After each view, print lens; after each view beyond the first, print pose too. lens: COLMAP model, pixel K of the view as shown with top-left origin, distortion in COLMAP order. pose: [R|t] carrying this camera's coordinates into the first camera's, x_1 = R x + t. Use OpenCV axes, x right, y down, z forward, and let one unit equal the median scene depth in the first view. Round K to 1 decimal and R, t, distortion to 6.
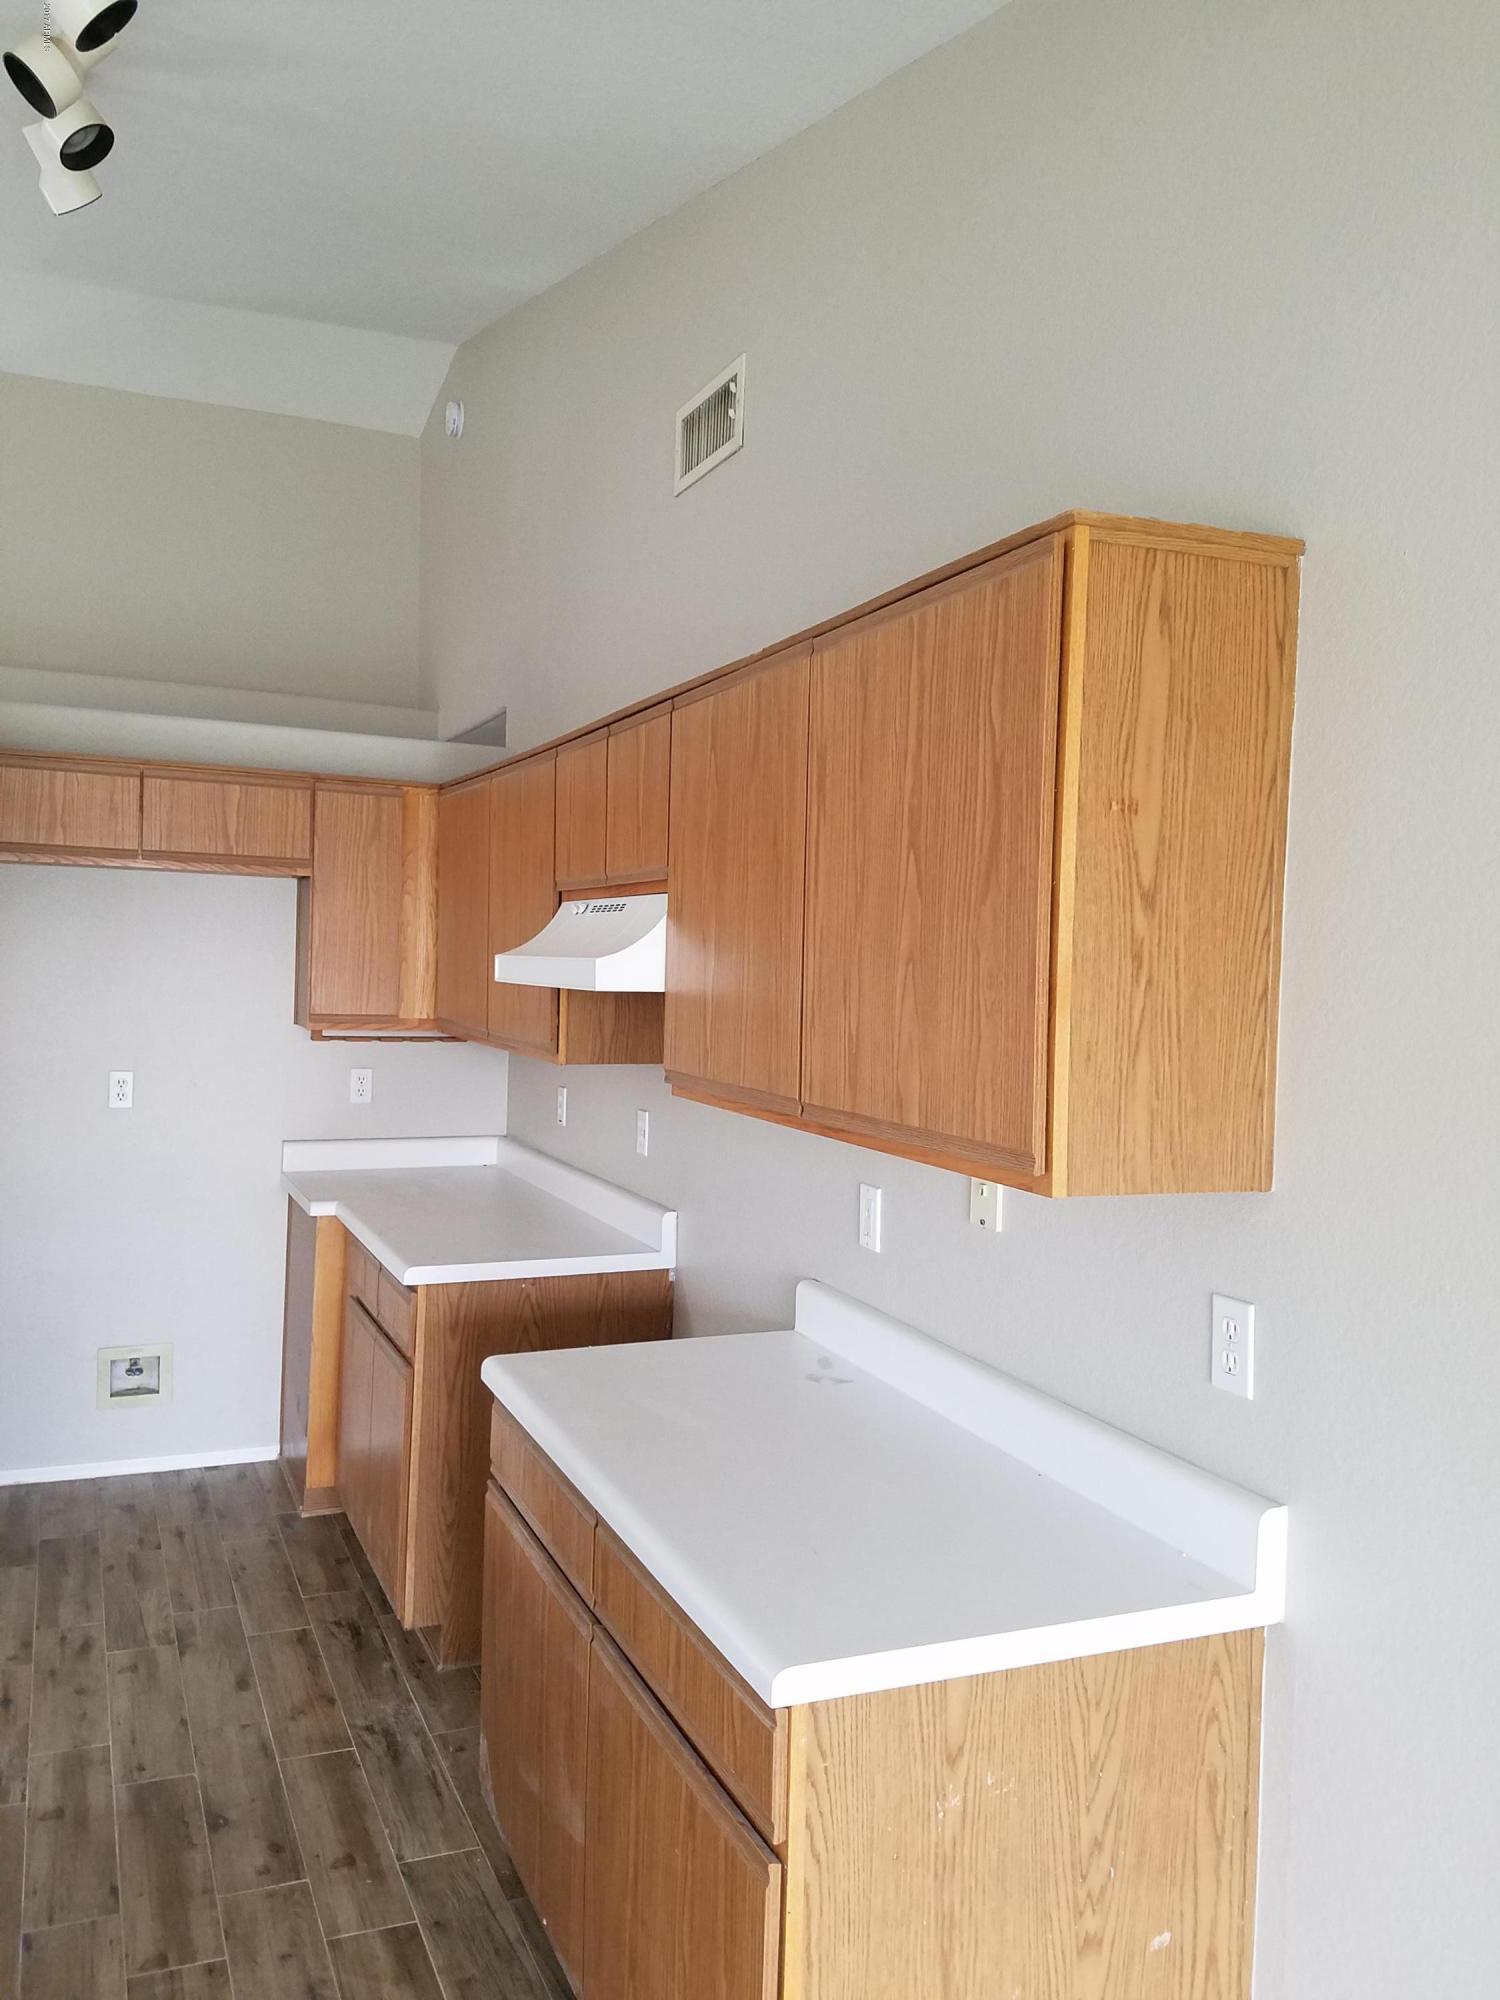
lens RADIAL K [[1546.1, 0, 740.6], [0, 1546.1, 994.4], [0, 0, 1]] dist [0.220705, -0.347568]
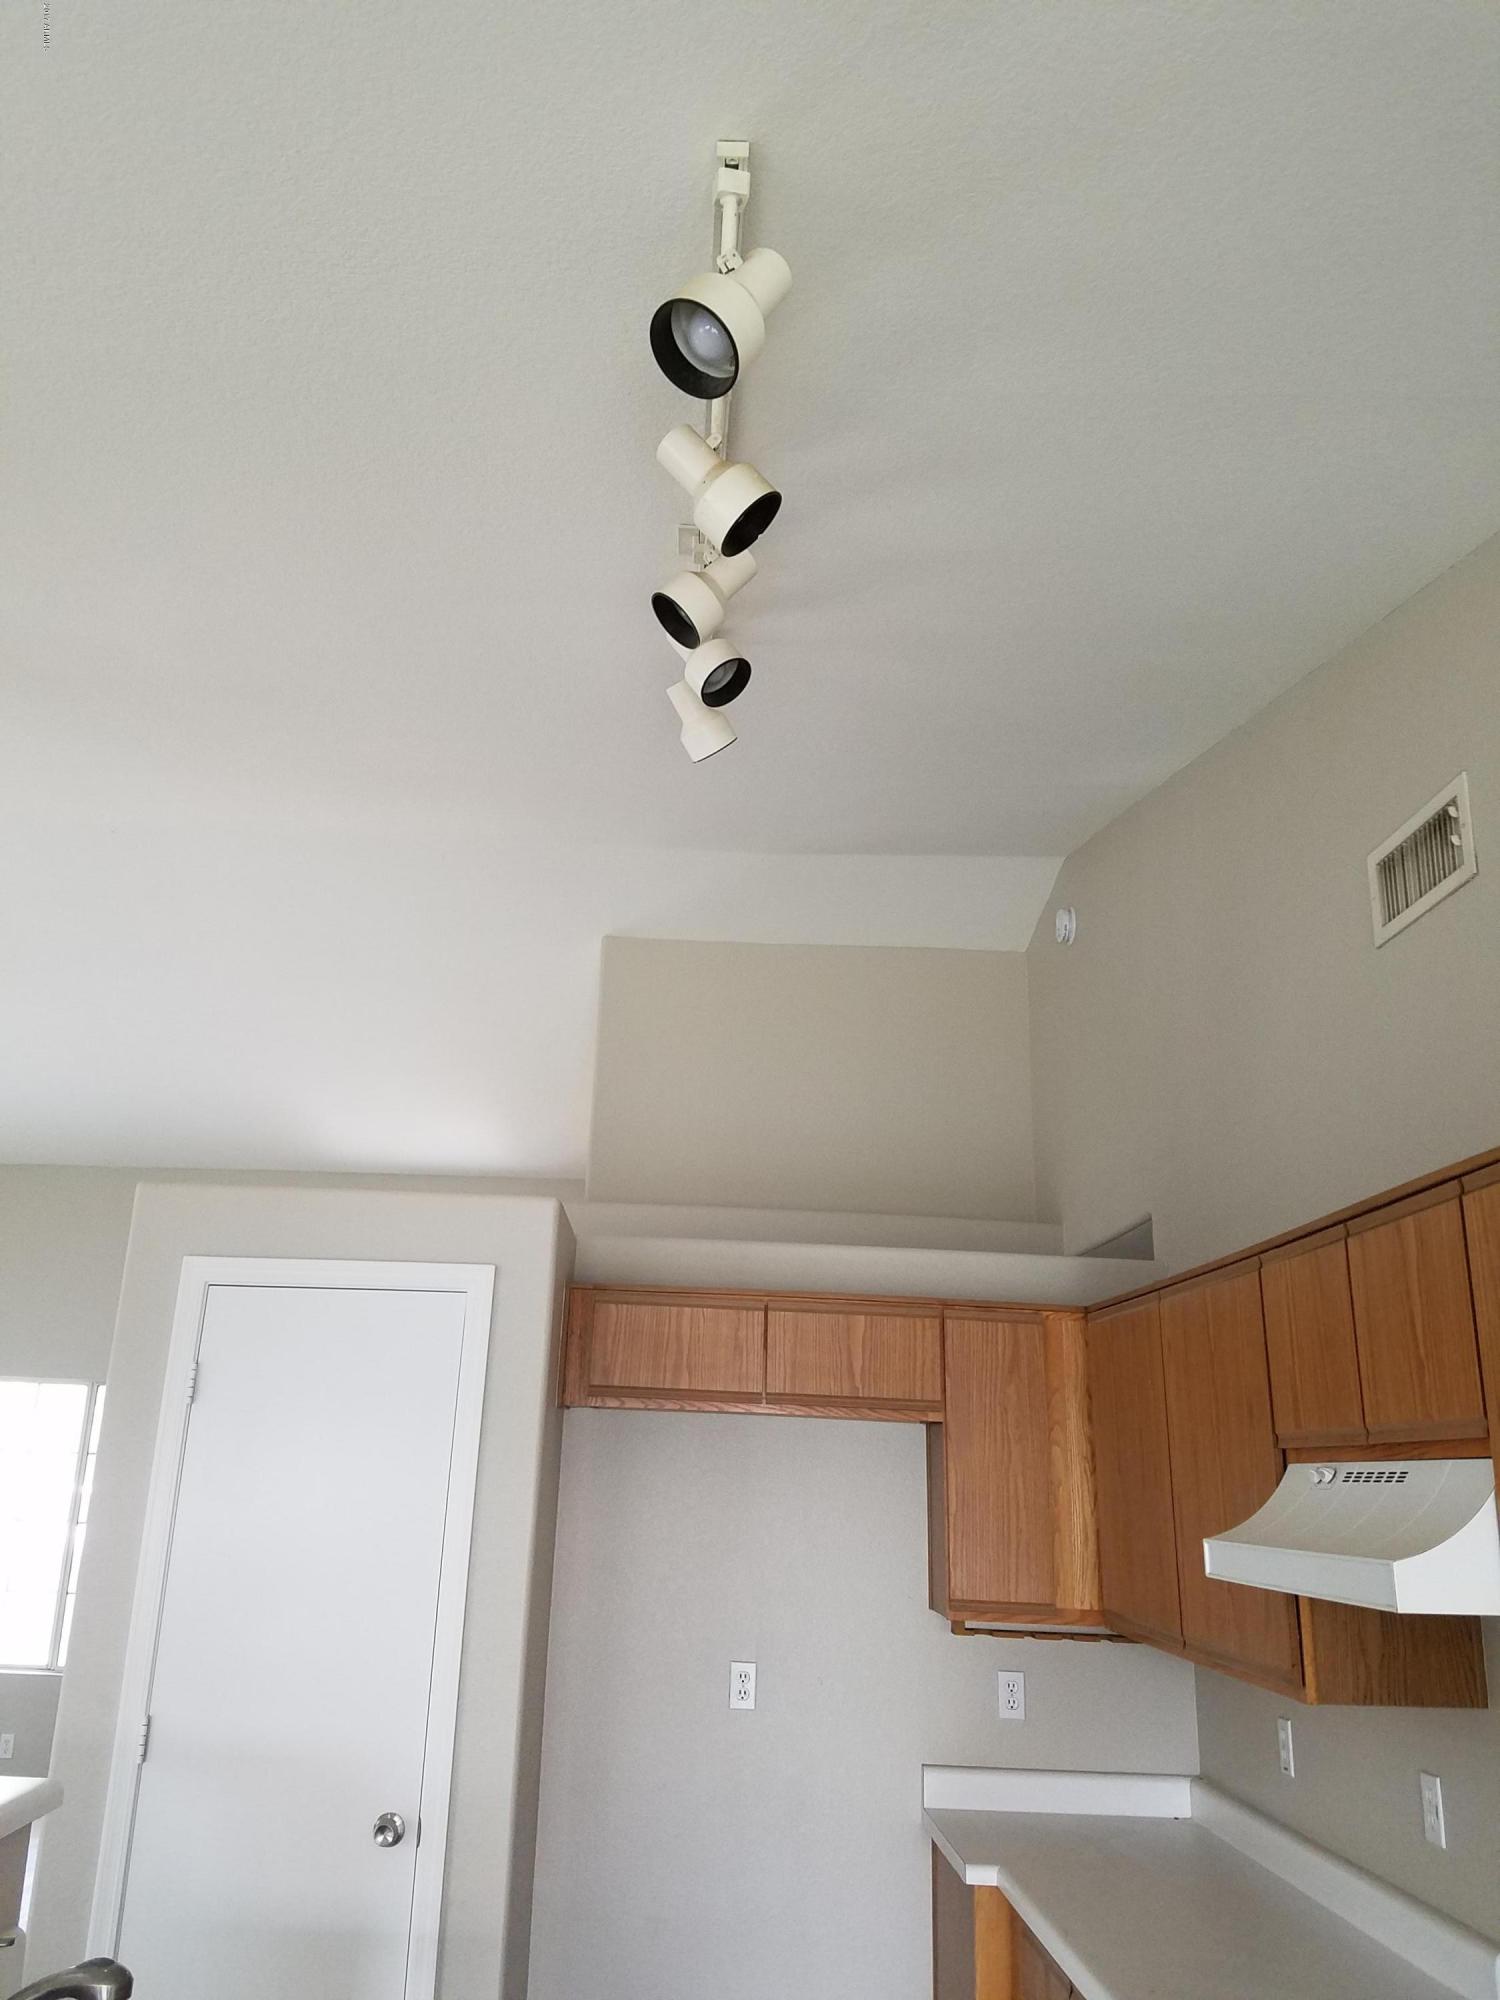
lens RADIAL K [[1555.7, 0, 687.8], [0, 1555.7, 977.0], [0, 0, 1]] dist [0.243621, -0.425934]
pose [[0.922037, -0.111090, -0.370818, -0.061632], [-0.018562, 0.944146, -0.329004, -0.019128], [0.386655, 0.310237, 0.868476, 0.133159]]
